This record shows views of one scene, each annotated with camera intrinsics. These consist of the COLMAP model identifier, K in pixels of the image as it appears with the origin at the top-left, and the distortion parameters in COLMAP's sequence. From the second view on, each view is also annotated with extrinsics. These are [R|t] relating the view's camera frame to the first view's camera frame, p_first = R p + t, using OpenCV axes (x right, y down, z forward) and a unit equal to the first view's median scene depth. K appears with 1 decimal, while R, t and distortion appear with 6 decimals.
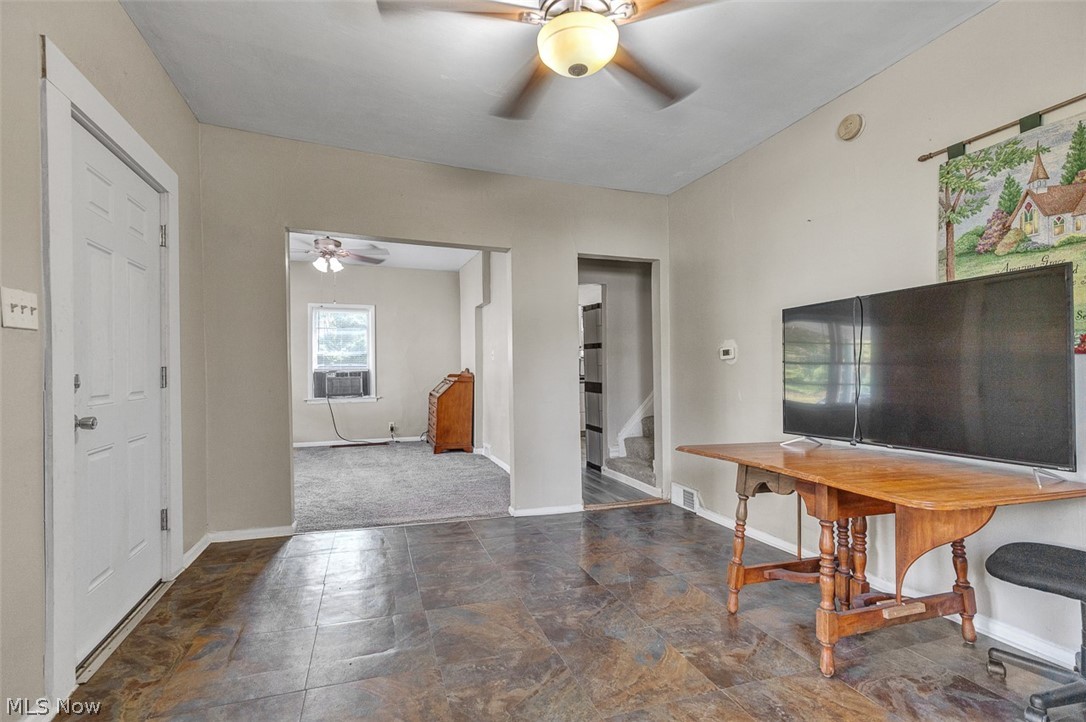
lens RADIAL K [[492.9, 0, 543.1], [0, 492.9, 368.3], [0, 0, 1]] dist [0.011193, -0.002756]
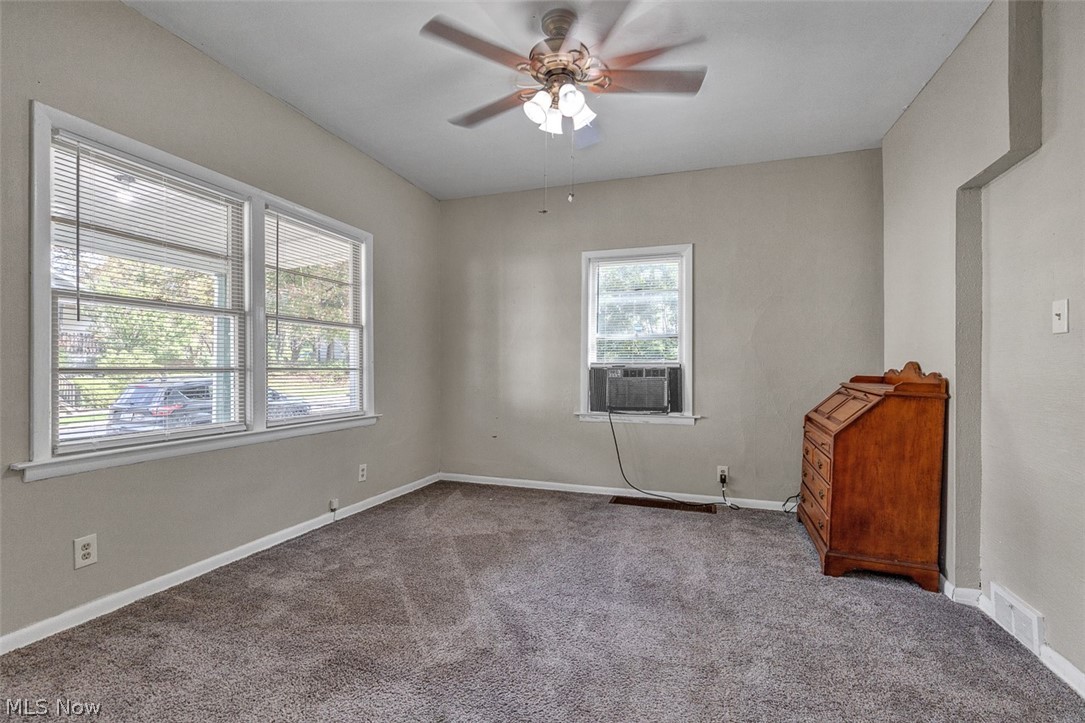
lens RADIAL K [[492.5, 0, 541.3], [0, 492.5, 368.6], [0, 0, 1]] dist [0.011193, -0.002756]
pose [[0.778281, 0.010648, -0.627826, -0.230245], [-0.009445, 0.999942, 0.005251, 0.009934], [0.627845, 0.001843, 0.778336, 0.839237]]
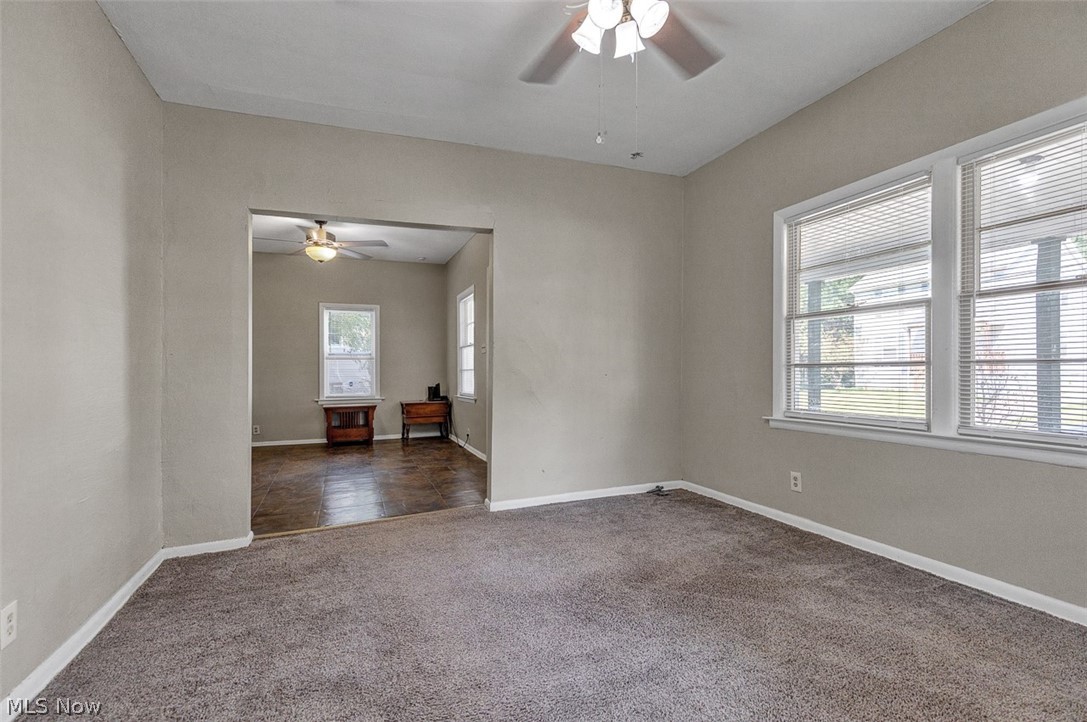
lens RADIAL K [[493.4, 0, 541.0], [0, 493.4, 370.9], [0, 0, 1]] dist [0.011193, -0.002756]
pose [[-0.999290, 0.010251, -0.036247, -0.483372], [0.010299, 0.999946, -0.001136, 0.024760], [0.036233, -0.001509, -0.999342, 1.730349]]
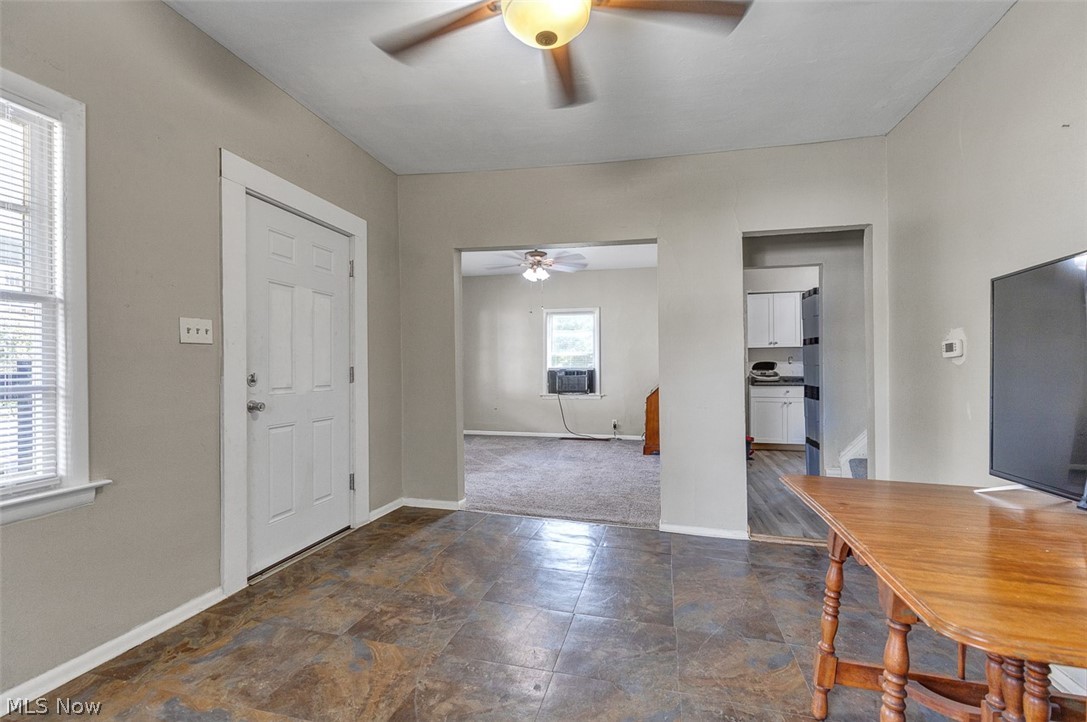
lens RADIAL K [[493.4, 0, 547.5], [0, 493.4, 368.8], [0, 0, 1]] dist [0.011193, -0.002756]
pose [[0.836461, 0.005171, -0.548002, 0.246212], [-0.002468, 0.999981, 0.005668, -0.004737], [0.548021, -0.003389, 0.836458, 0.108032]]
